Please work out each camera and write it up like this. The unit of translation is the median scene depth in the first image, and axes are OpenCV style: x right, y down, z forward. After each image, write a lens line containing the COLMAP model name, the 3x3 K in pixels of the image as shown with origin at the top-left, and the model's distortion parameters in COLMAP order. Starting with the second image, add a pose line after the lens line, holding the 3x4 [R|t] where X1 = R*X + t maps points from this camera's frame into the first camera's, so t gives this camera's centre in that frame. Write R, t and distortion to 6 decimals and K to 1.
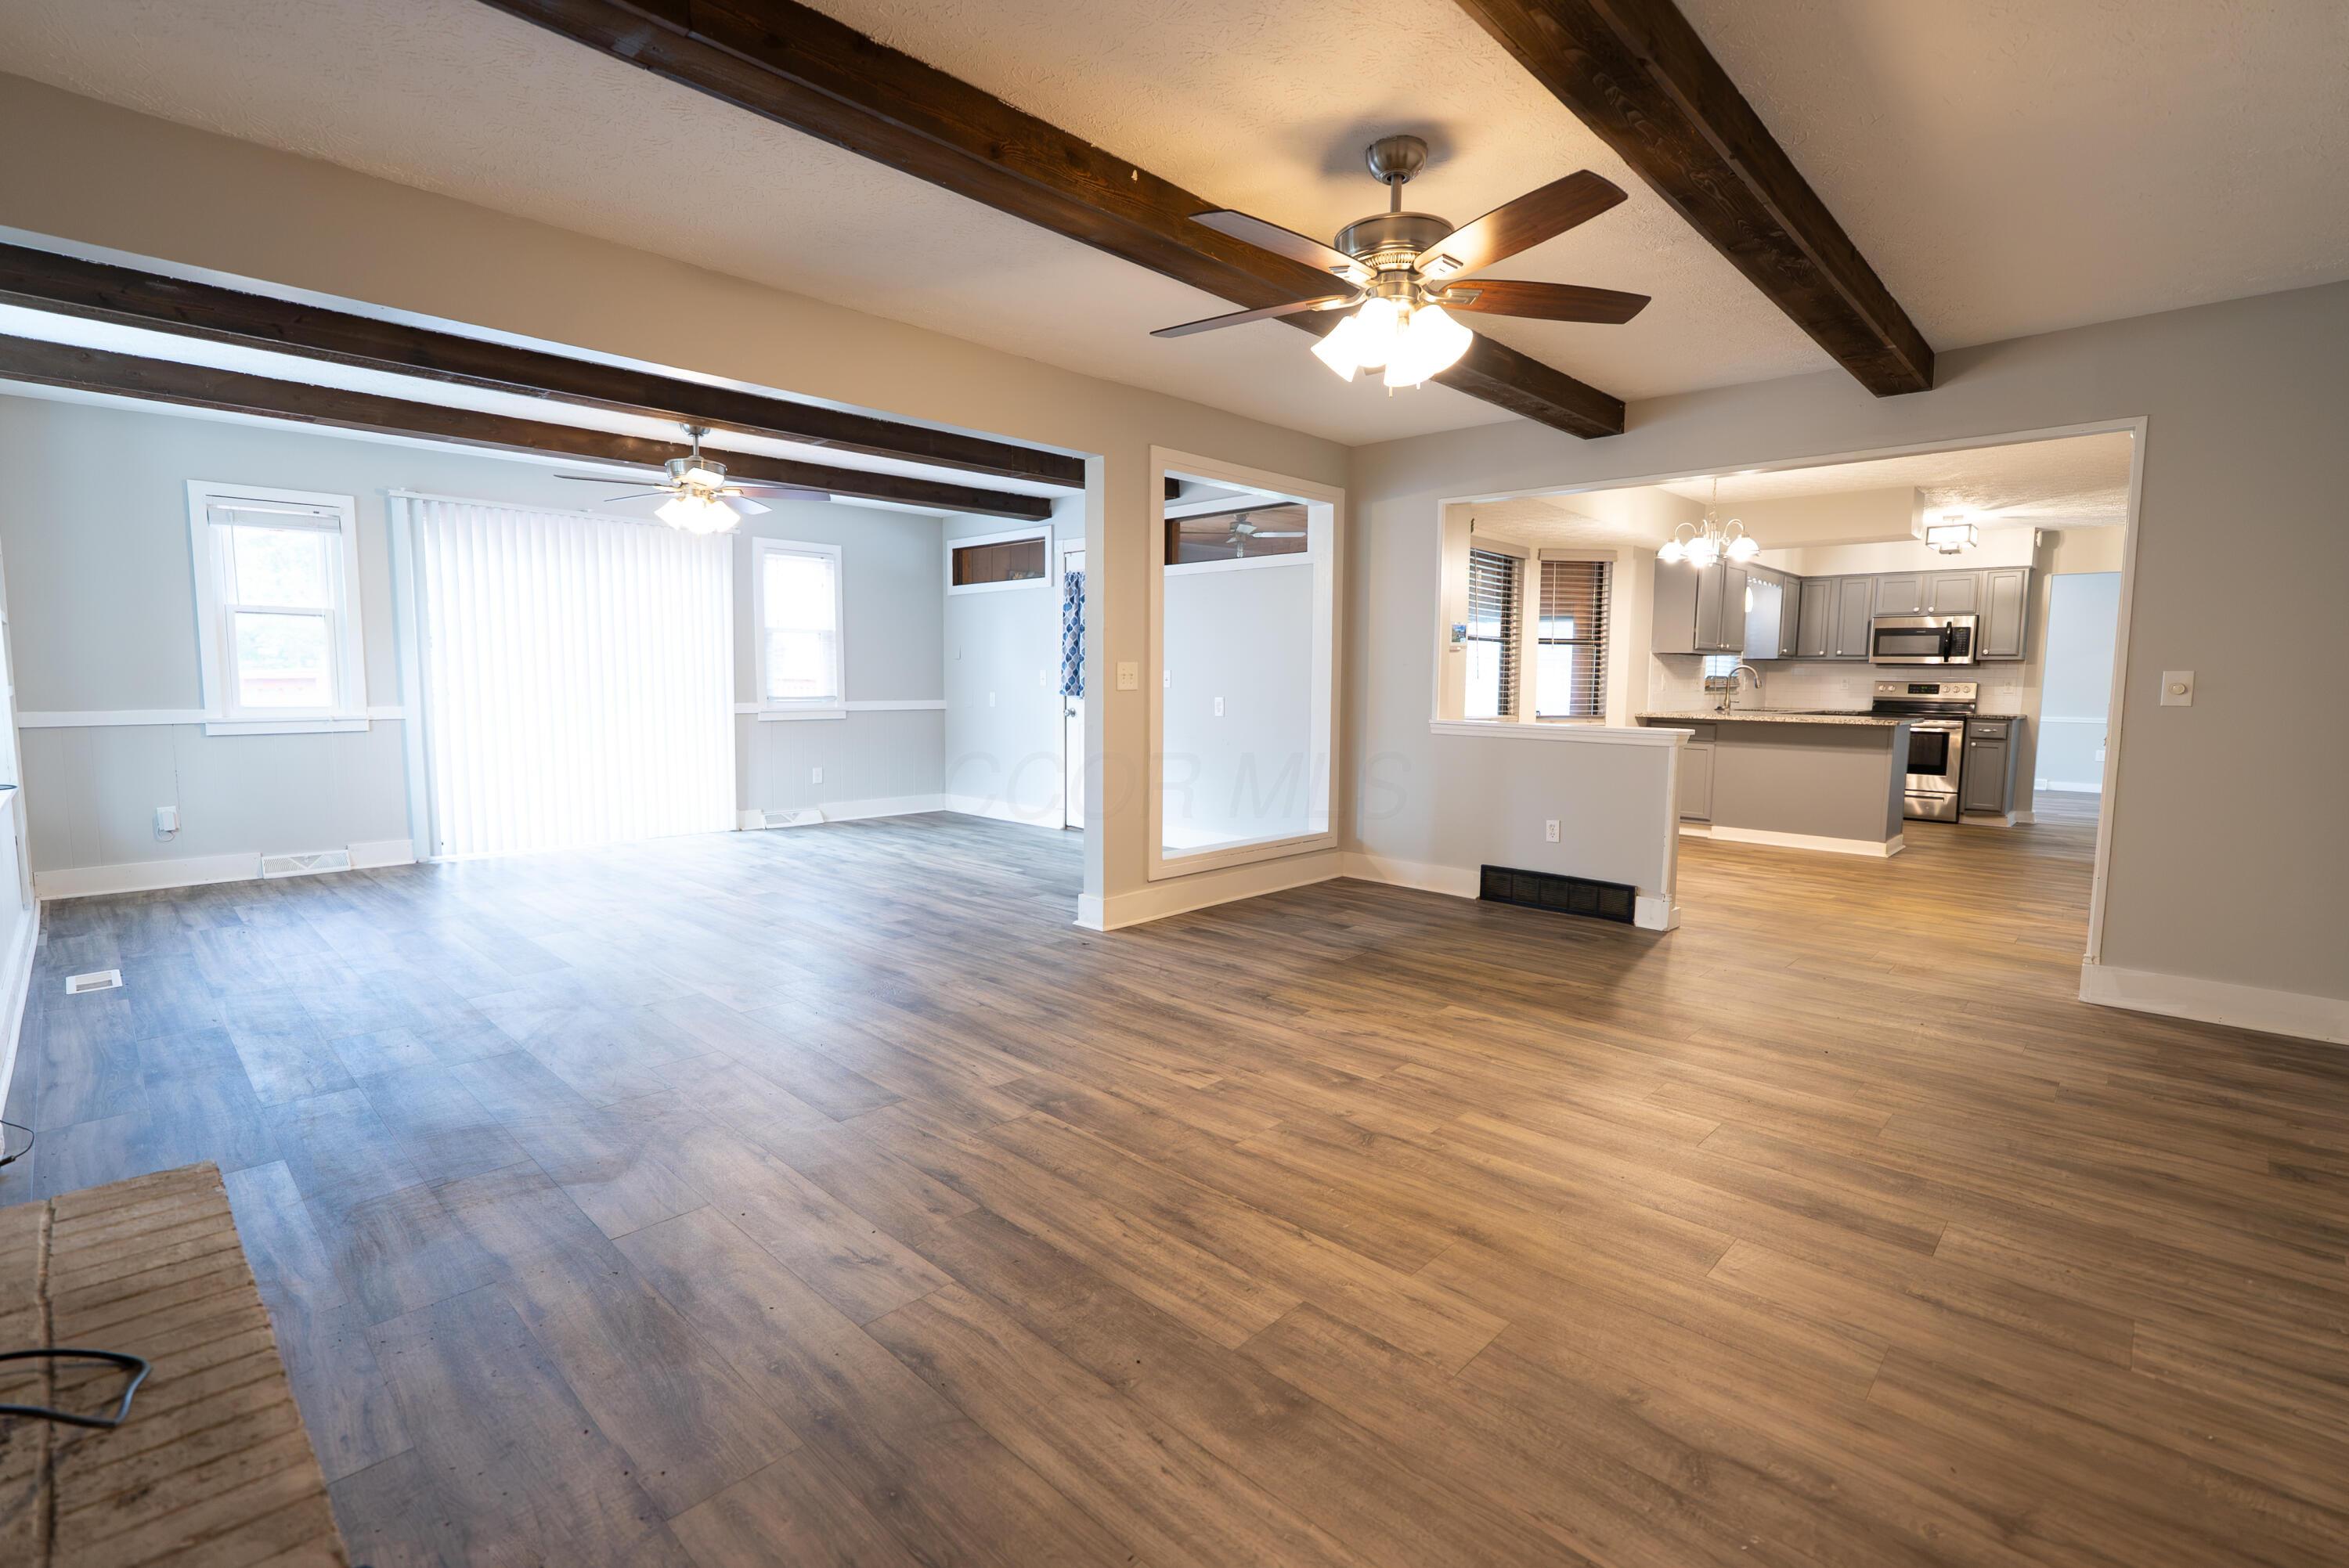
lens RADIAL K [[1082.0, 0, 1174.6], [0, 1082.0, 767.5], [0, 0, 1]] dist [-0.001721, -0.000237]
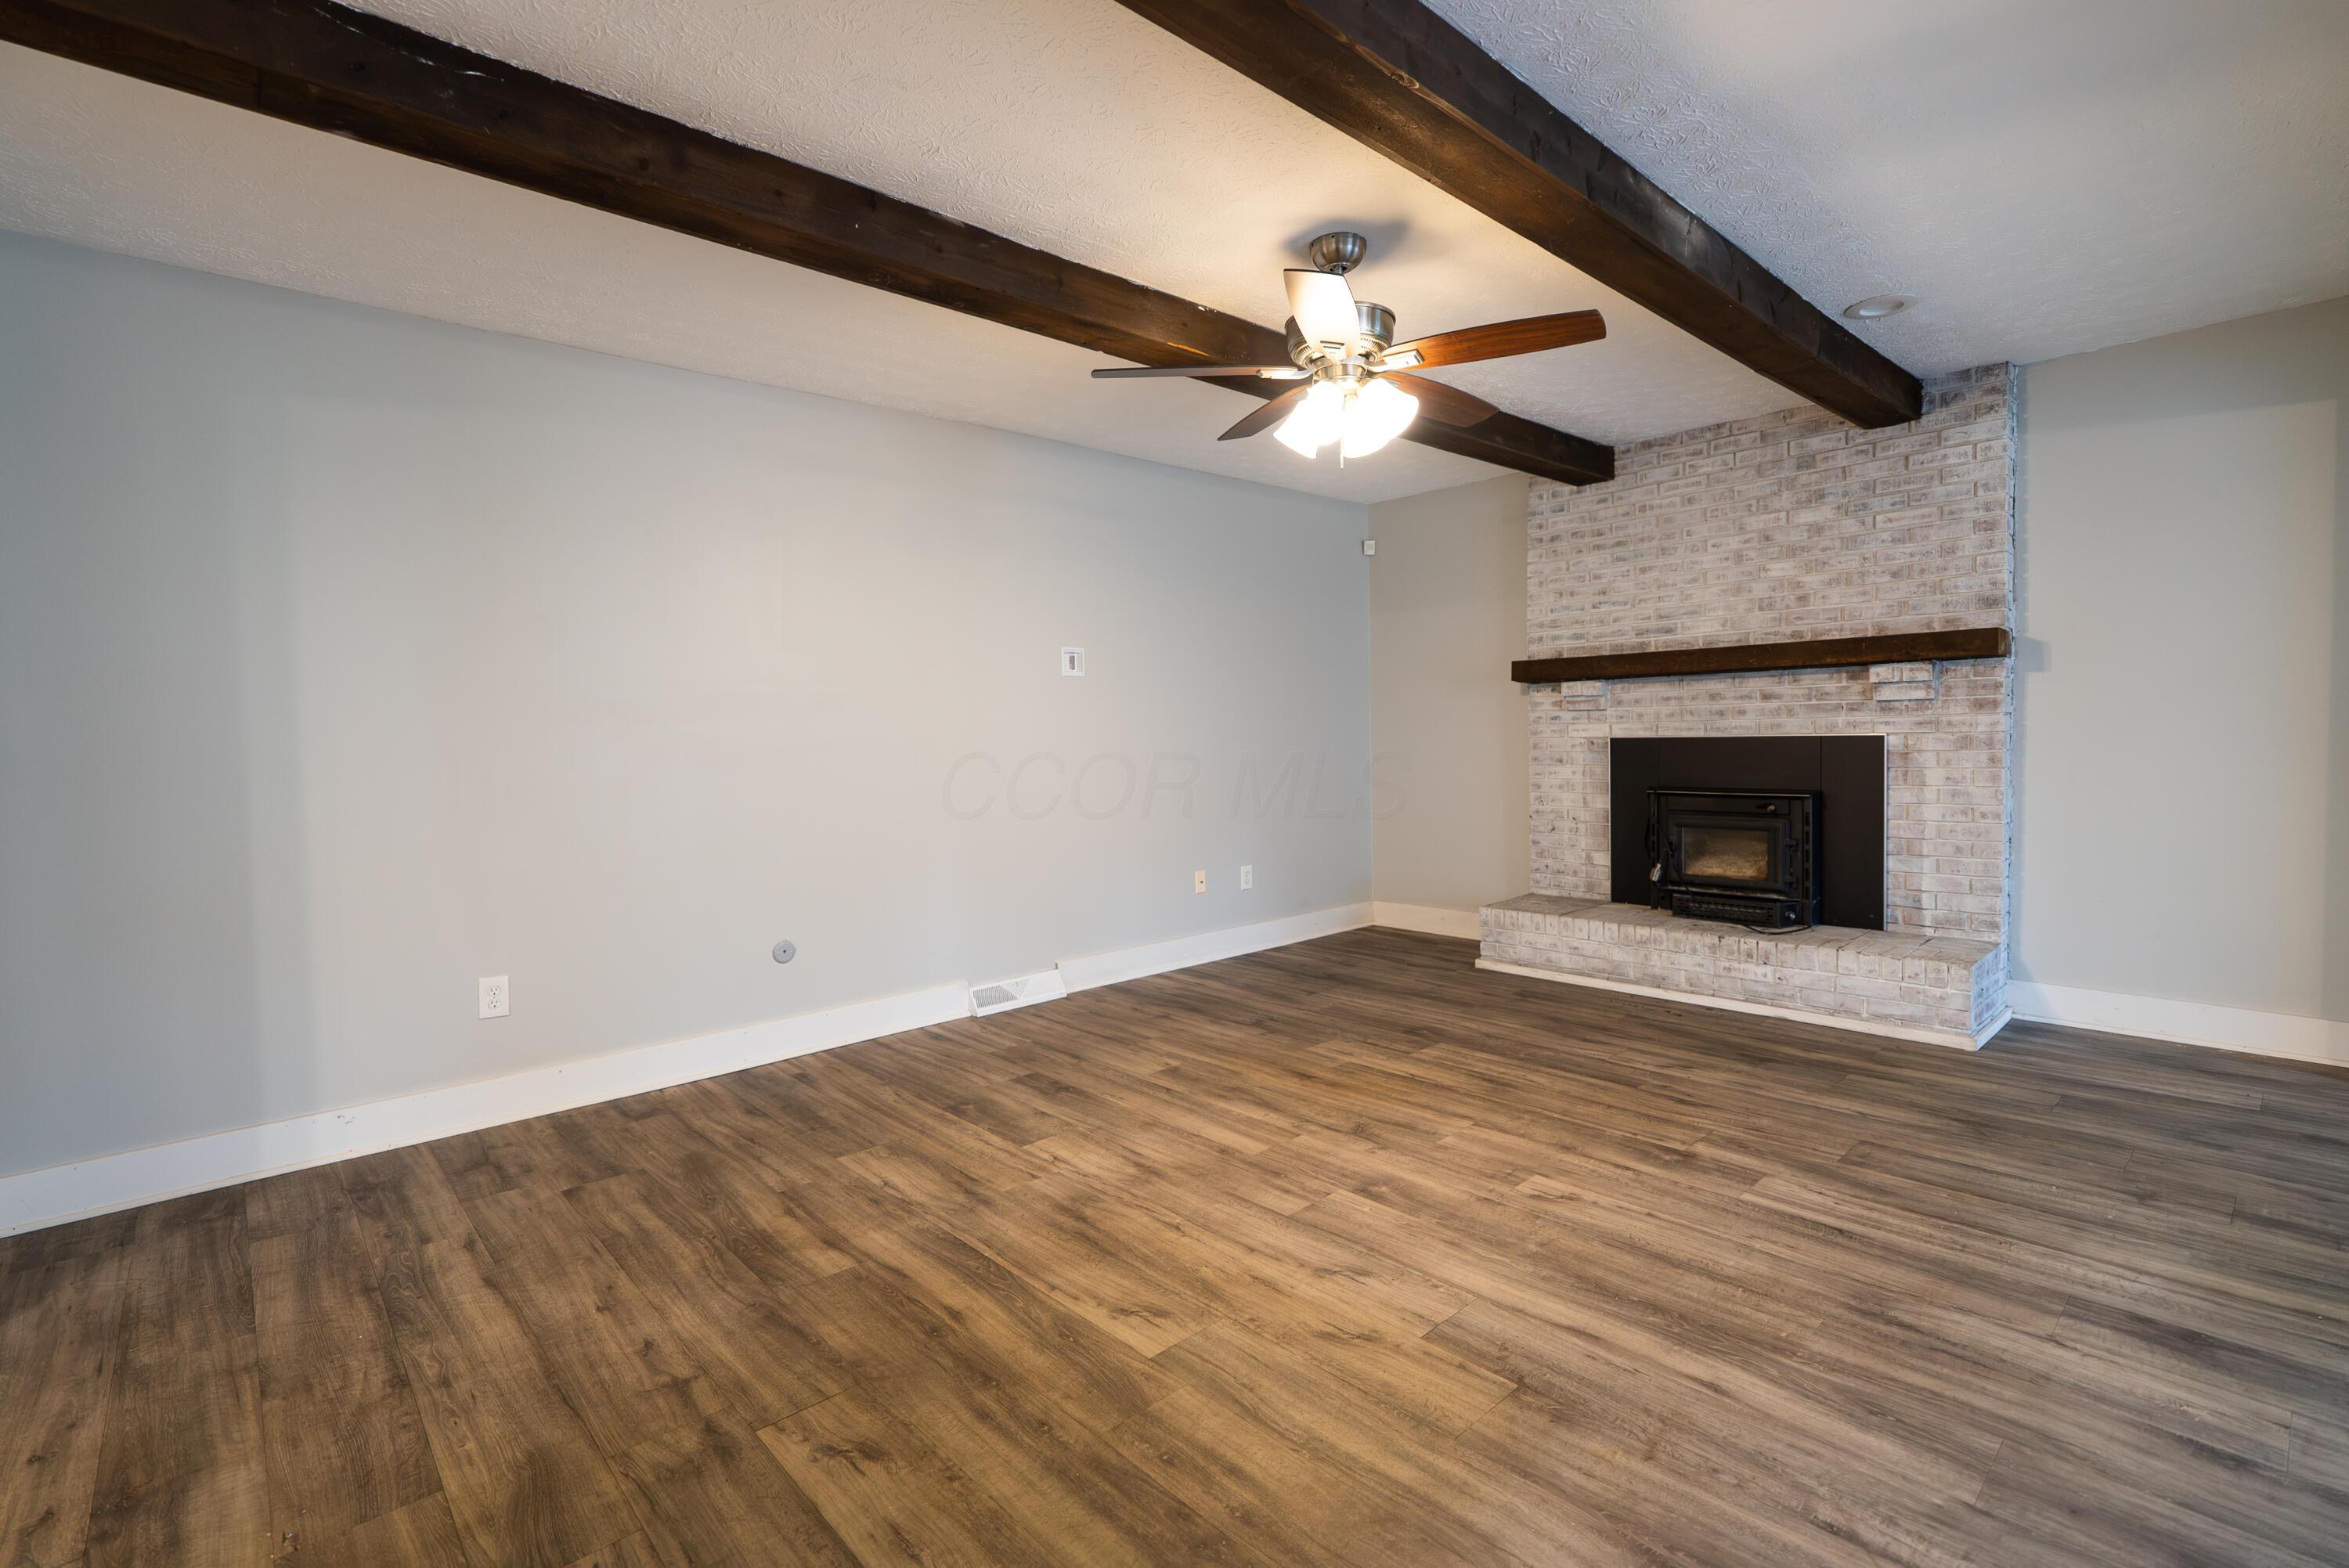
lens RADIAL K [[1082.0, 0, 1174.6], [0, 1082.0, 767.5], [0, 0, 1]] dist [-0.001721, -0.000237]
pose [[-0.997571, 0.006745, 0.069326, 0.260777], [0.014739, 0.993205, 0.115445, -0.154261], [-0.068076, 0.116186, -0.990892, 1.881504]]
